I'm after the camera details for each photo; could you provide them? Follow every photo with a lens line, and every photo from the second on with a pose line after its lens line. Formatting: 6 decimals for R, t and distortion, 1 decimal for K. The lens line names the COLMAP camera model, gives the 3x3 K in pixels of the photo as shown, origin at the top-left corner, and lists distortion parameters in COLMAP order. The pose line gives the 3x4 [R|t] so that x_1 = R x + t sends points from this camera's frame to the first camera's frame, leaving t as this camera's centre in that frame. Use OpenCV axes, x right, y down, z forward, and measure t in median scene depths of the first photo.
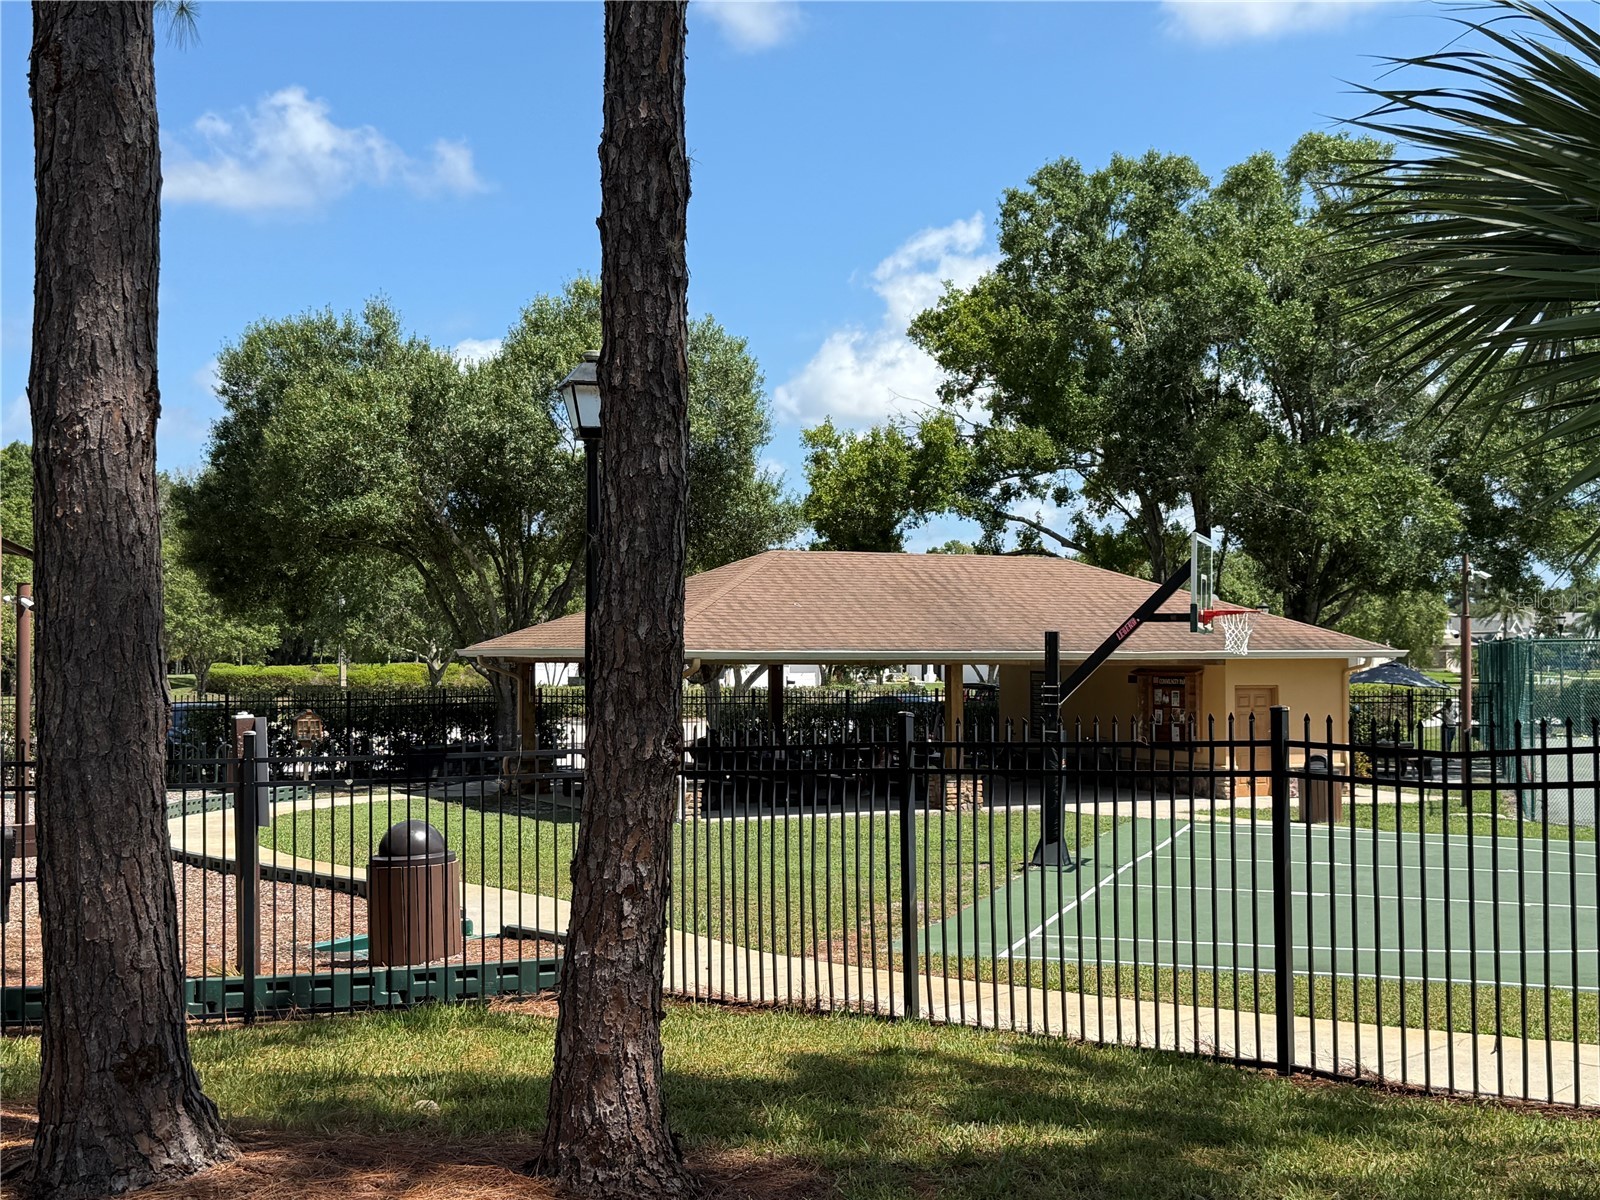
lens RADIAL K [[2049.7, 0, 800.0], [0, 2049.7, 600.0], [0, 0, 1]] dist [0.176738, 0.002065]
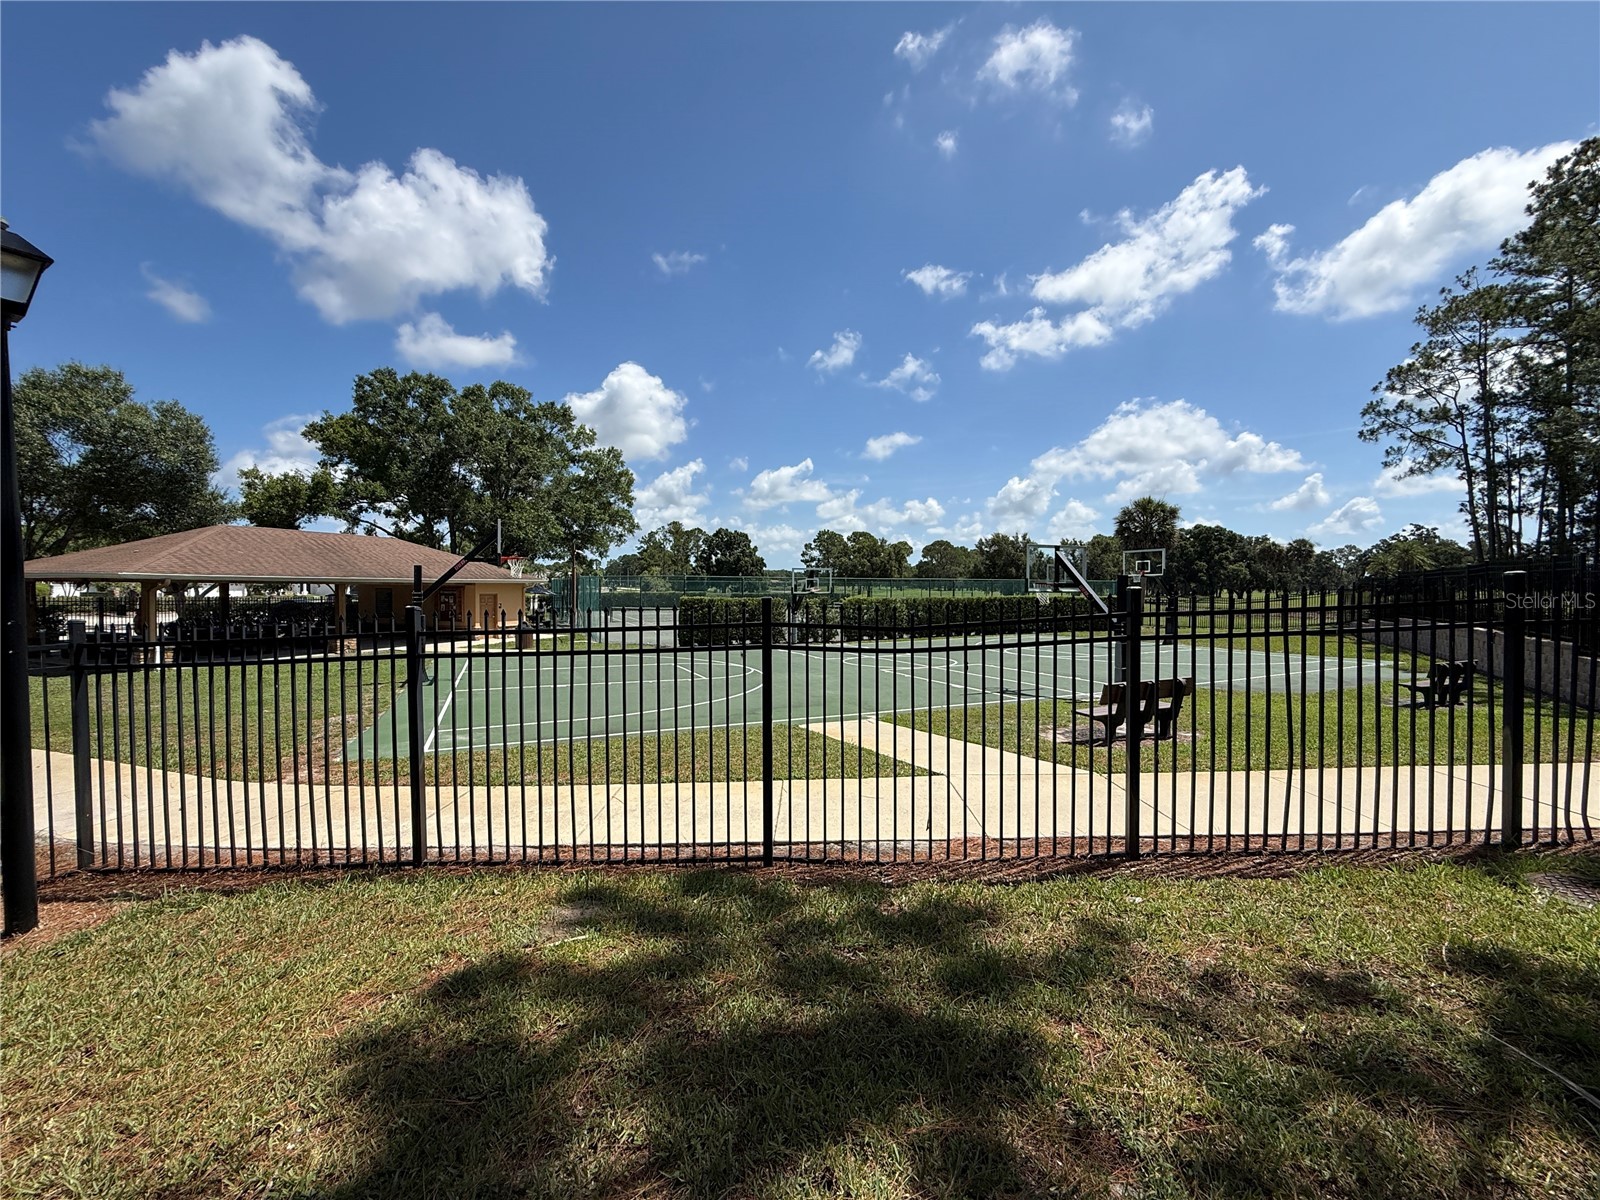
lens RADIAL K [[634.8, 0, 798.5], [0, 634.8, 603.0], [0, 0, 1]] dist [-0.002355, -0.000400]
pose [[0.744134, -0.009929, 0.667956, -0.007212], [-0.025081, 0.998769, 0.042788, 0.008502], [-0.667559, -0.048593, 0.742969, 0.157959]]
